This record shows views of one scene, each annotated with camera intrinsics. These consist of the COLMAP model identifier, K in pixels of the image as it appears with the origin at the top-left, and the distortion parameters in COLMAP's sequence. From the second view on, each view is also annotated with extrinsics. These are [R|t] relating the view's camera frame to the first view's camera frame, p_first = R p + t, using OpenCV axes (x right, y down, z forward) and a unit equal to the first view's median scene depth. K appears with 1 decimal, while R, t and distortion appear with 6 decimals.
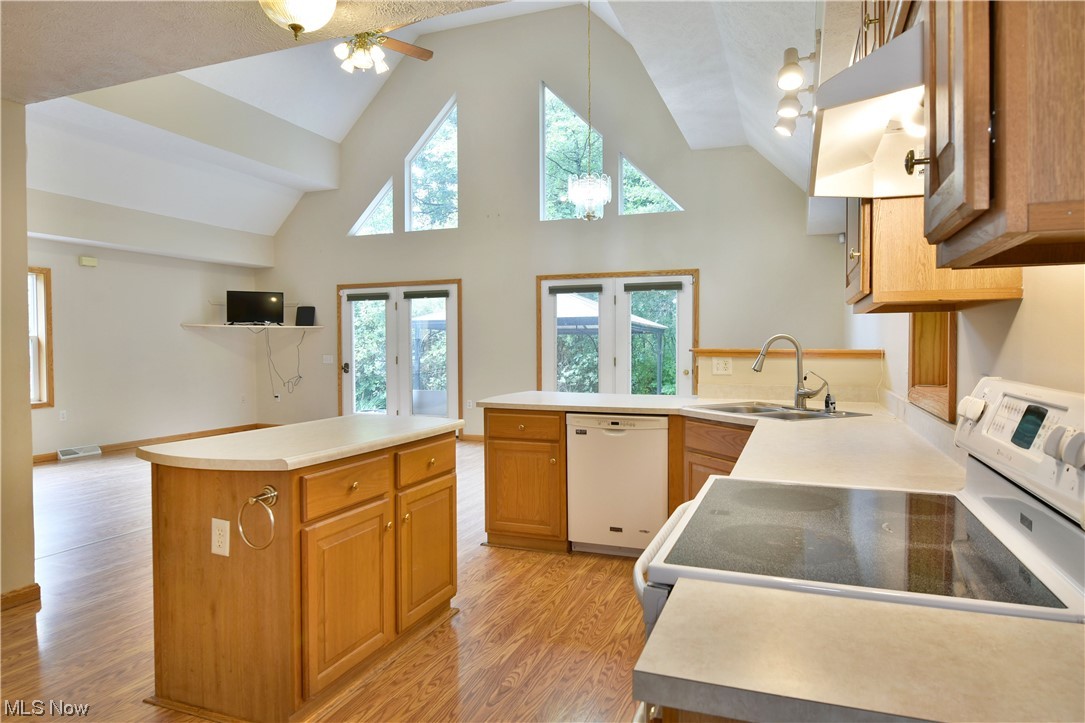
lens RADIAL K [[662.0, 0, 542.3], [0, 662.0, 359.7], [0, 0, 1]] dist [-0.017352, 0.002164]
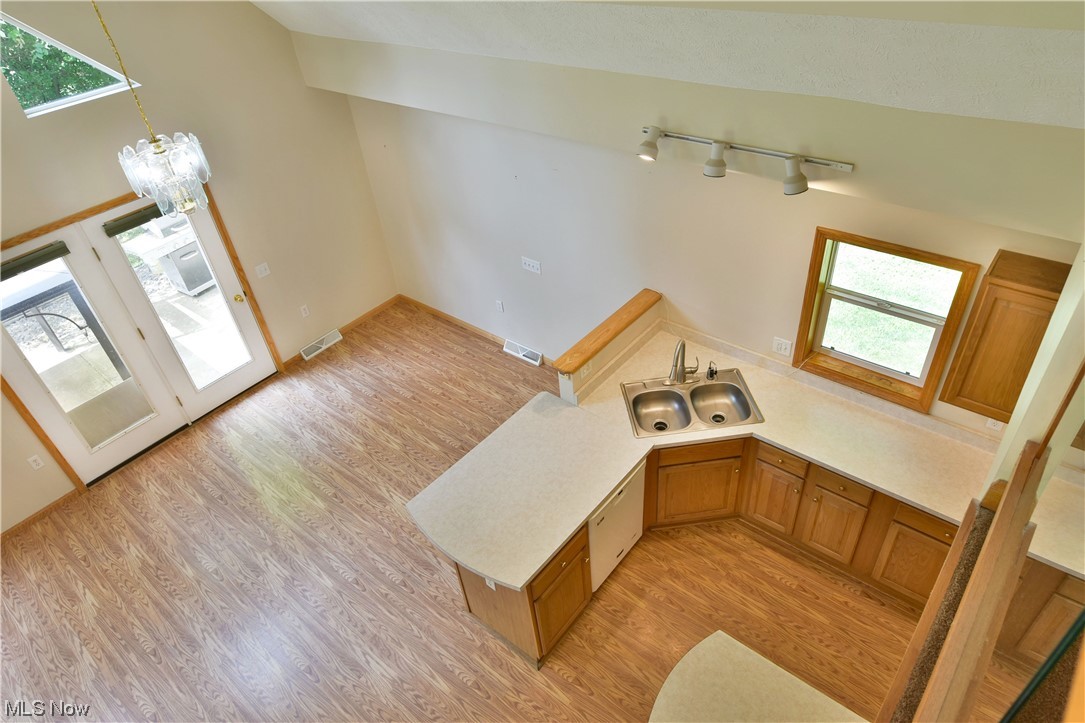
lens RADIAL K [[662.0, 0, 542.2], [0, 662.0, 361.5], [0, 0, 1]] dist [-0.017352, 0.002164]
pose [[0.323583, -0.604081, 0.728272, -0.649317], [0.109028, 0.788359, 0.605478, -0.819479], [-0.939897, -0.116521, 0.320961, 0.917149]]
